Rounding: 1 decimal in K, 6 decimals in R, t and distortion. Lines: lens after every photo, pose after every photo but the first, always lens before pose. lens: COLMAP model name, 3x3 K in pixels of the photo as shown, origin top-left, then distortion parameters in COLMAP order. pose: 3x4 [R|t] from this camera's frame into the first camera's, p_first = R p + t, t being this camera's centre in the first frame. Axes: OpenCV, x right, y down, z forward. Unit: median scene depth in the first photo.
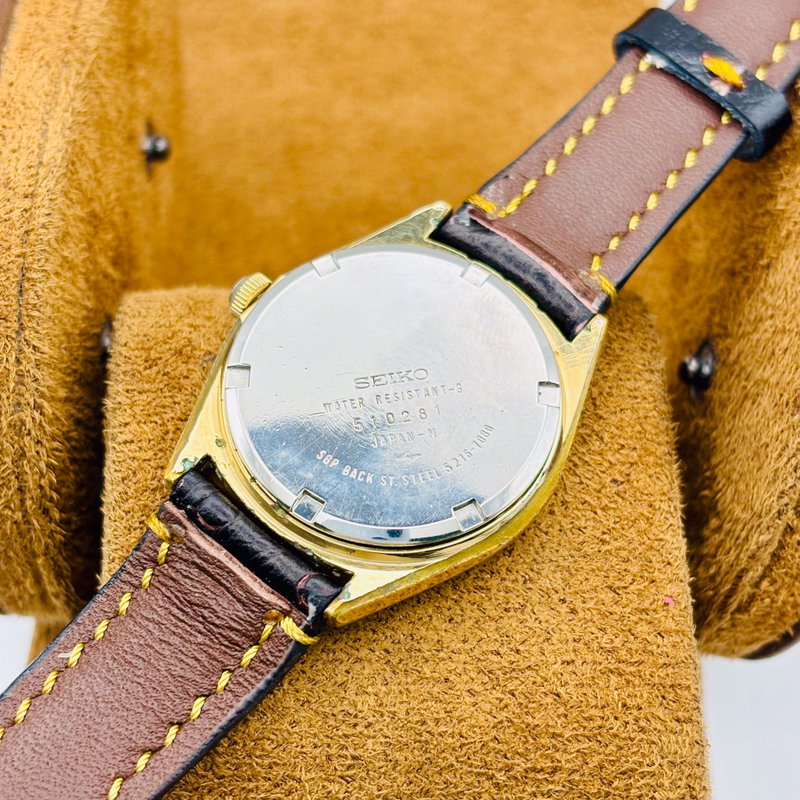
lens RADIAL K [[1950.9, 0, 400.0], [0, 1950.9, 400.0], [0, 0, 1]] dist [-0.024986, -1.194505]
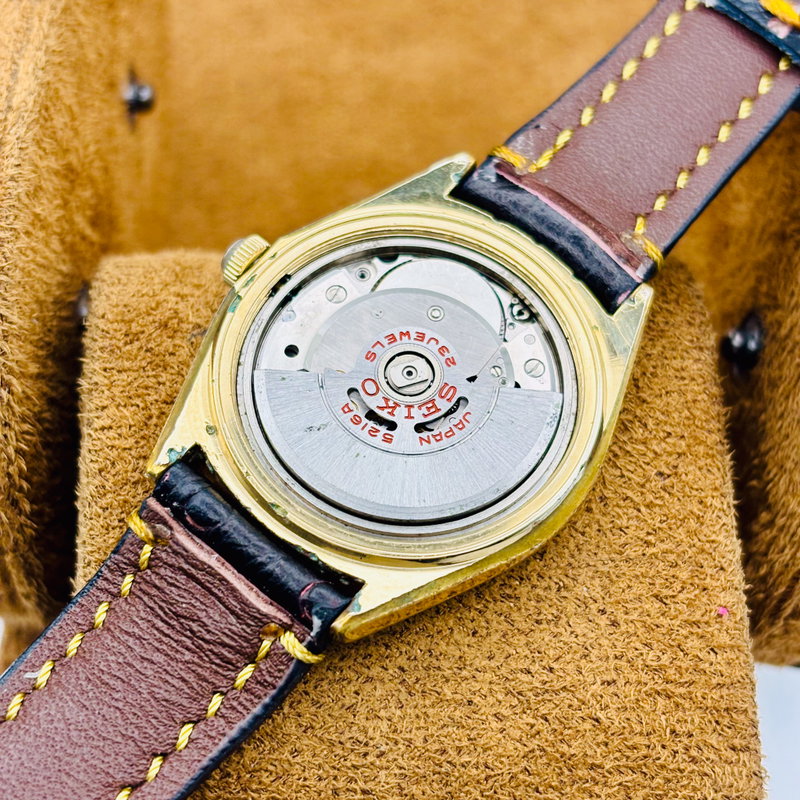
lens RADIAL K [[1863.2, 0, 359.7], [0, 1863.2, 400.2], [0, 0, 1]] dist [-0.066590, -1.140733]
pose [[0.999958, 0.004435, -0.008014, -0.019146], [-0.004286, 0.999818, 0.018584, -0.006790], [0.008095, -0.018549, 0.999795, 0.168339]]
